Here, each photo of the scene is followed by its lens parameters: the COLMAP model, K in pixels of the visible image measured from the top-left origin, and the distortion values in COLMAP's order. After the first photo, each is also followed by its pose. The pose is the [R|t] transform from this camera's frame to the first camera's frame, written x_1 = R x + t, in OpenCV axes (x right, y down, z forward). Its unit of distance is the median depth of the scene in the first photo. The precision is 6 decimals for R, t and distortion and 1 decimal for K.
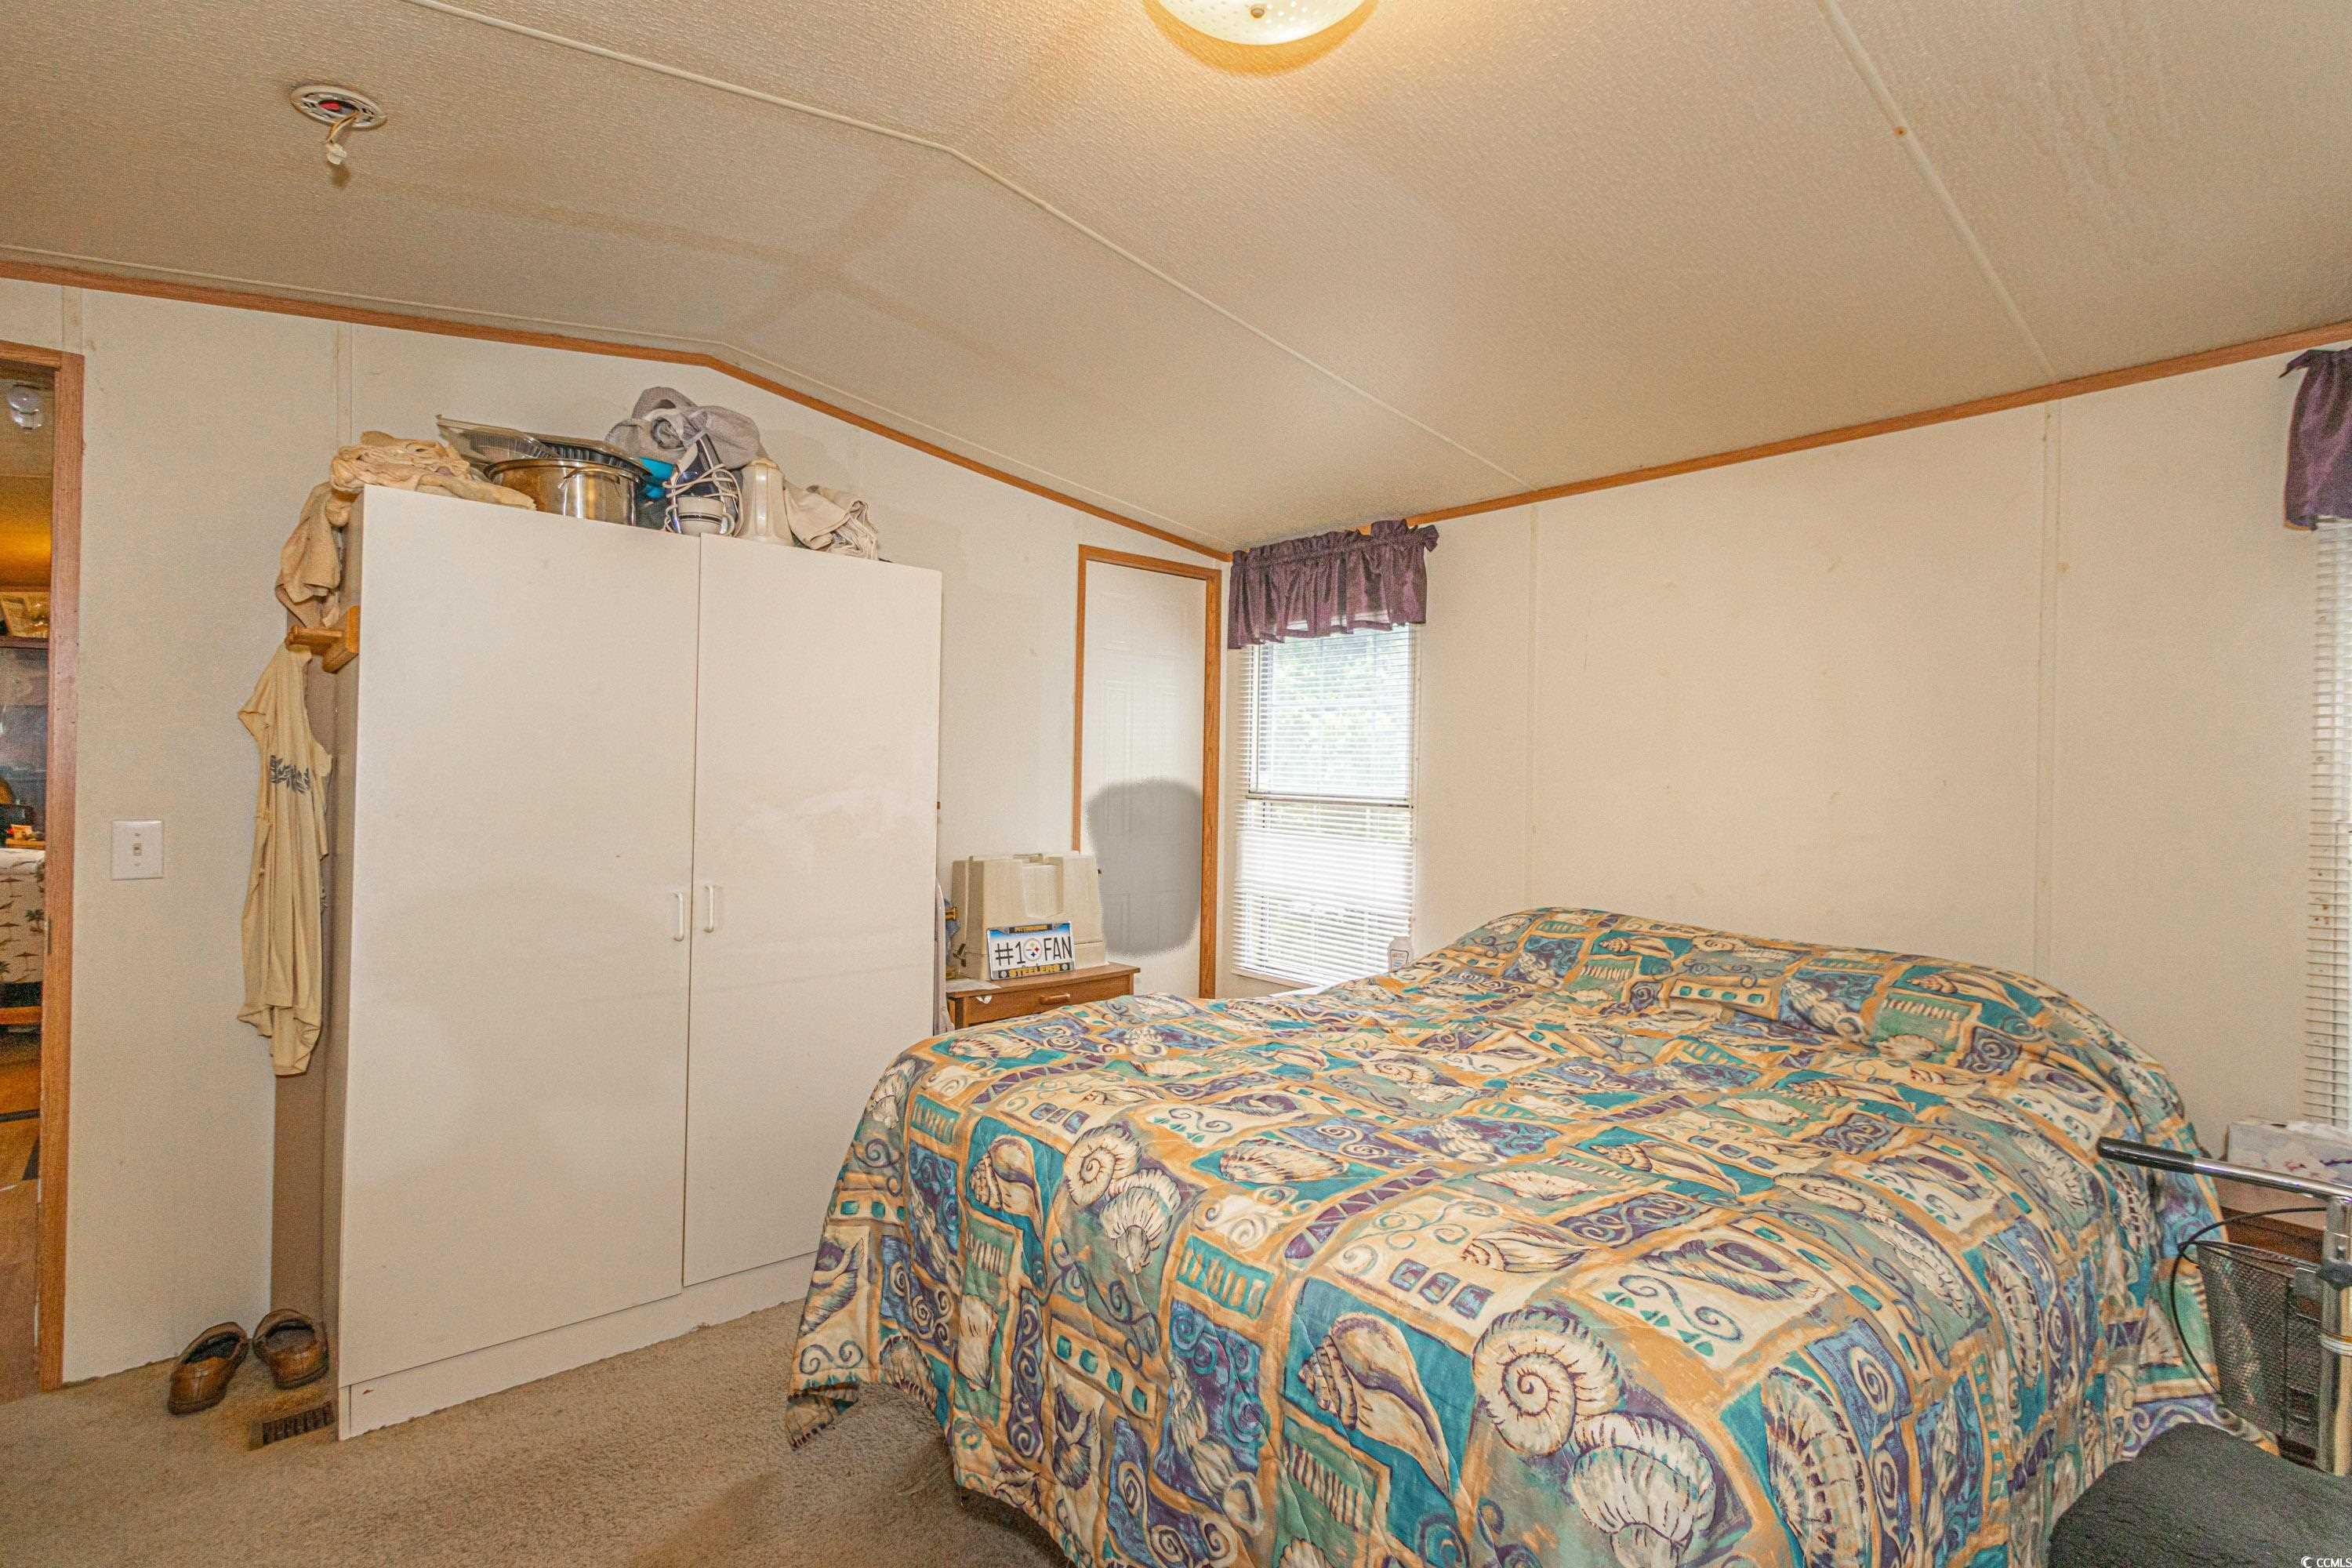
lens RADIAL K [[1084.3, 0, 1179.8], [0, 1084.3, 767.7], [0, 0, 1]] dist [0.002719, 0.000221]
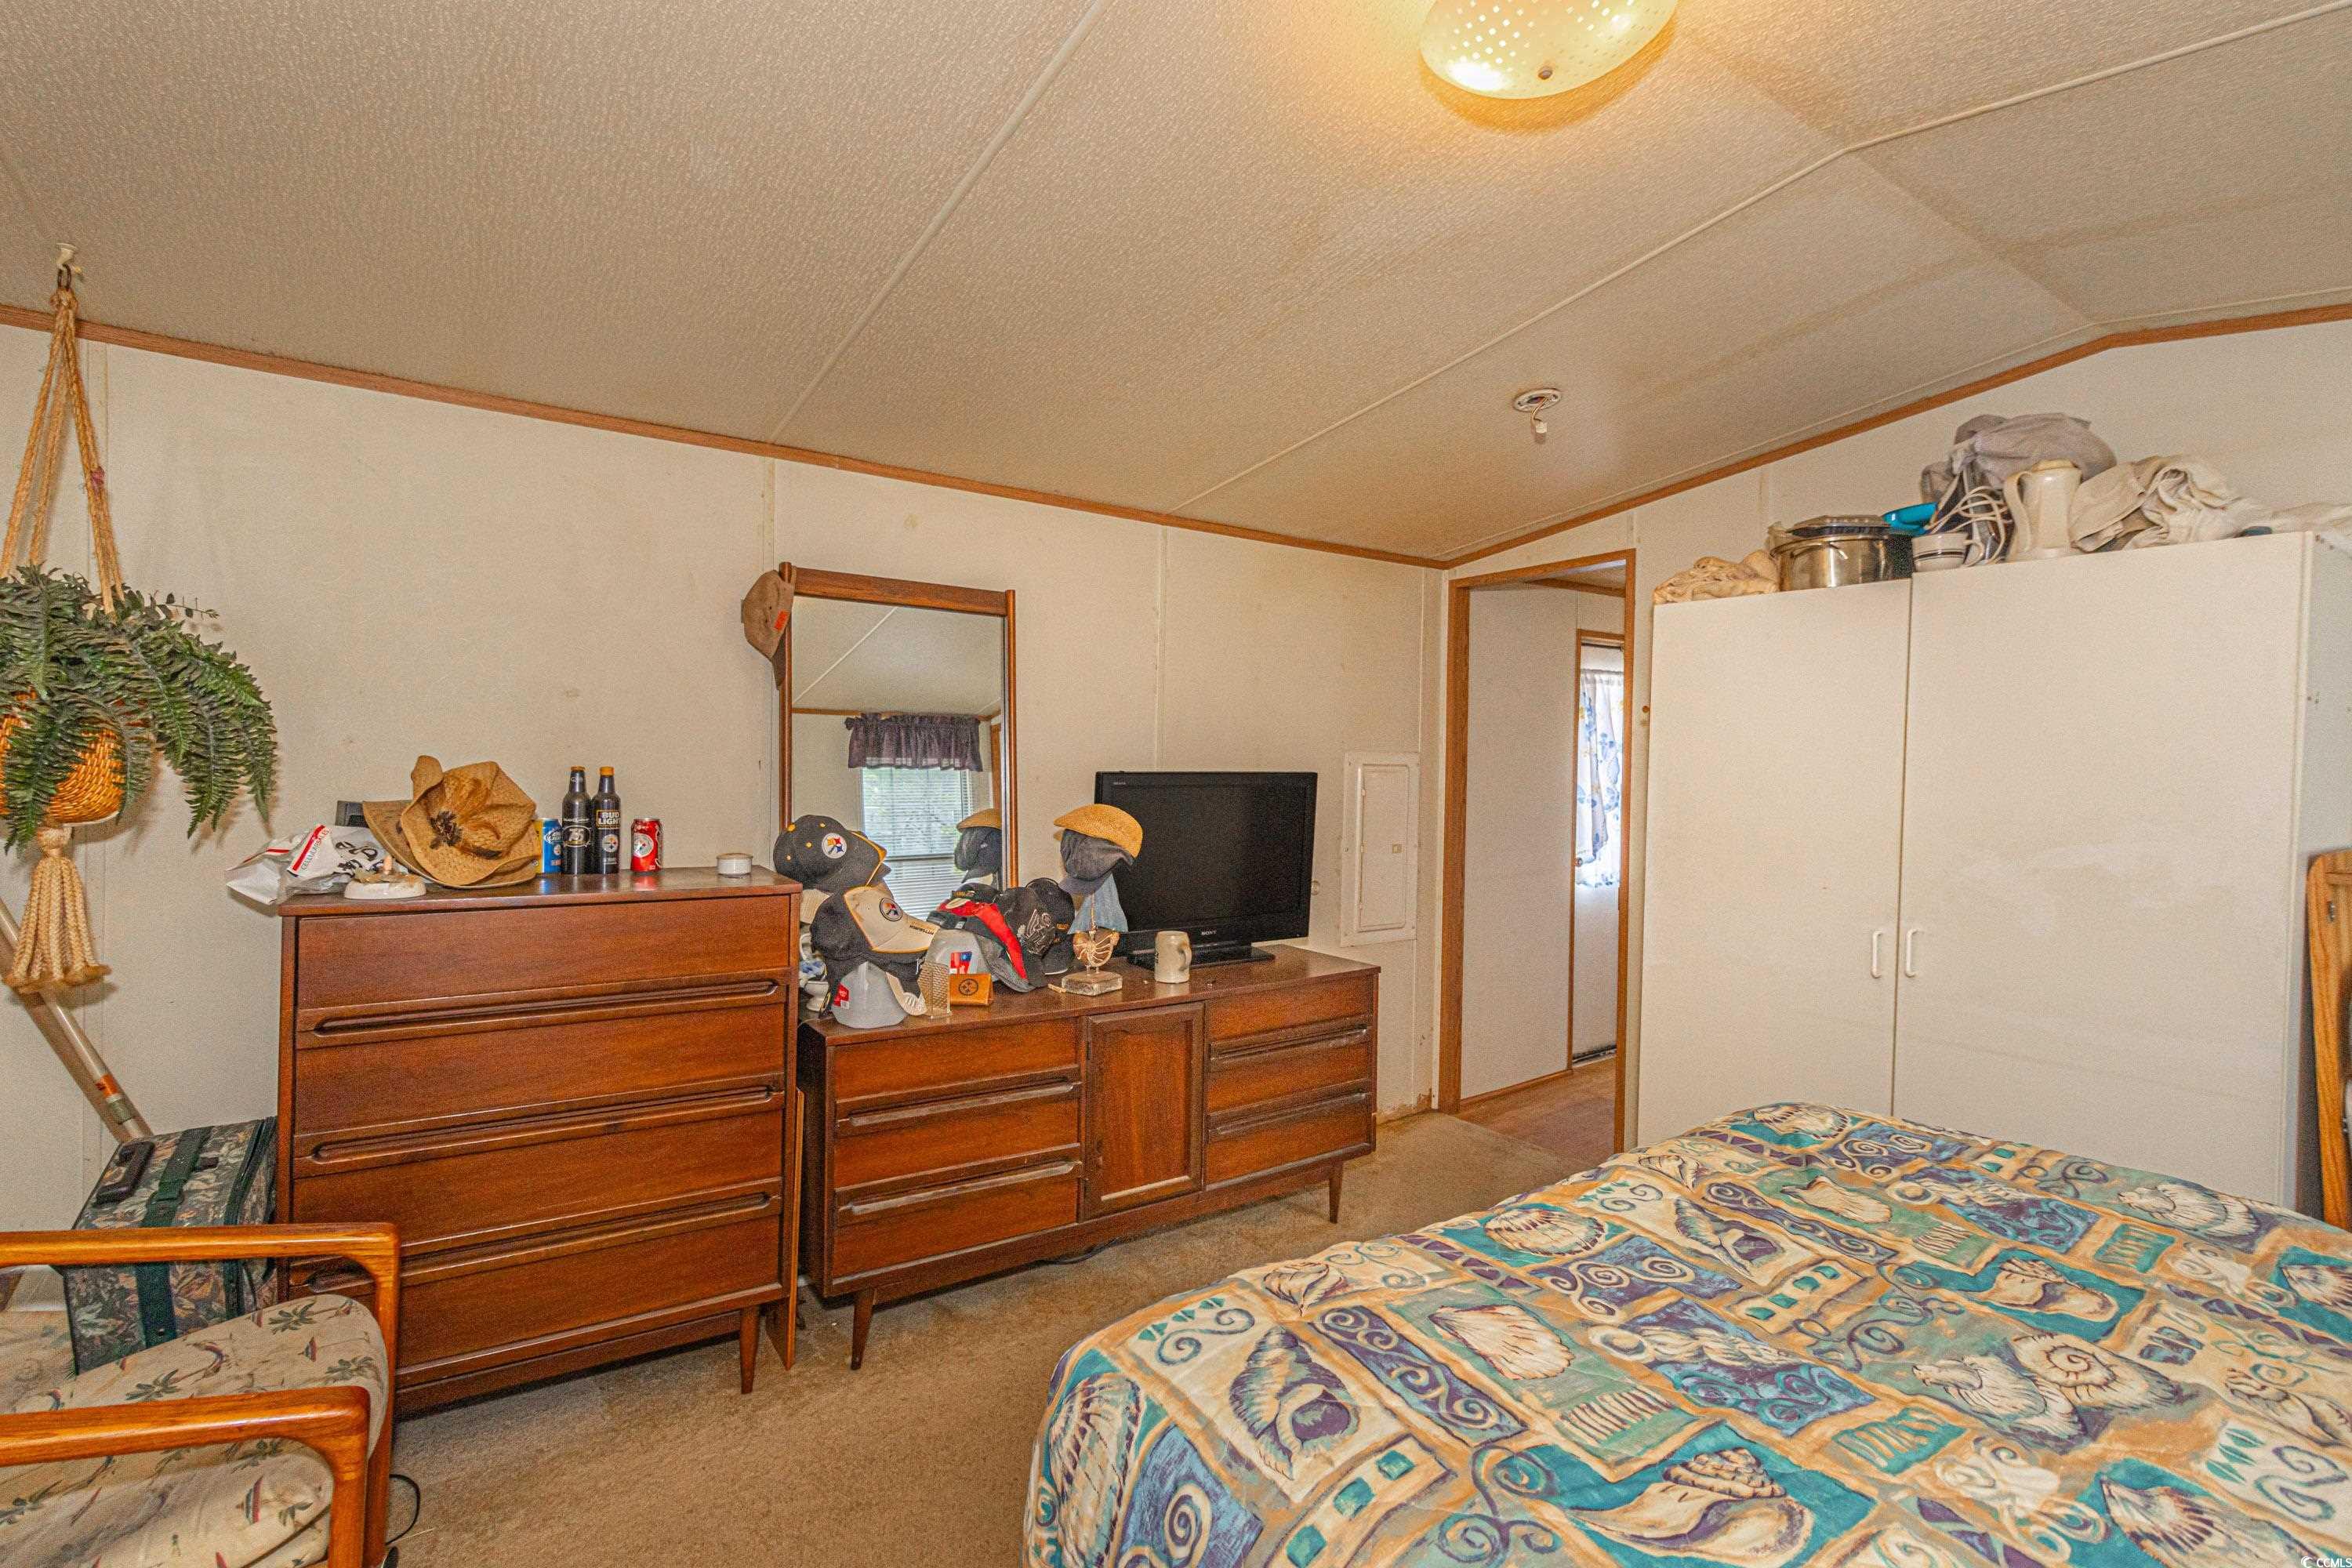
lens RADIAL K [[1084.3, 0, 1177.6], [0, 1084.3, 789.2], [0, 0, 1]] dist [0.002719, 0.000221]
pose [[-0.109057, 0.004110, -0.994027, 1.019494], [-0.013924, 0.999887, 0.005662, -0.029838], [0.993938, 0.014459, -0.108988, 0.725573]]
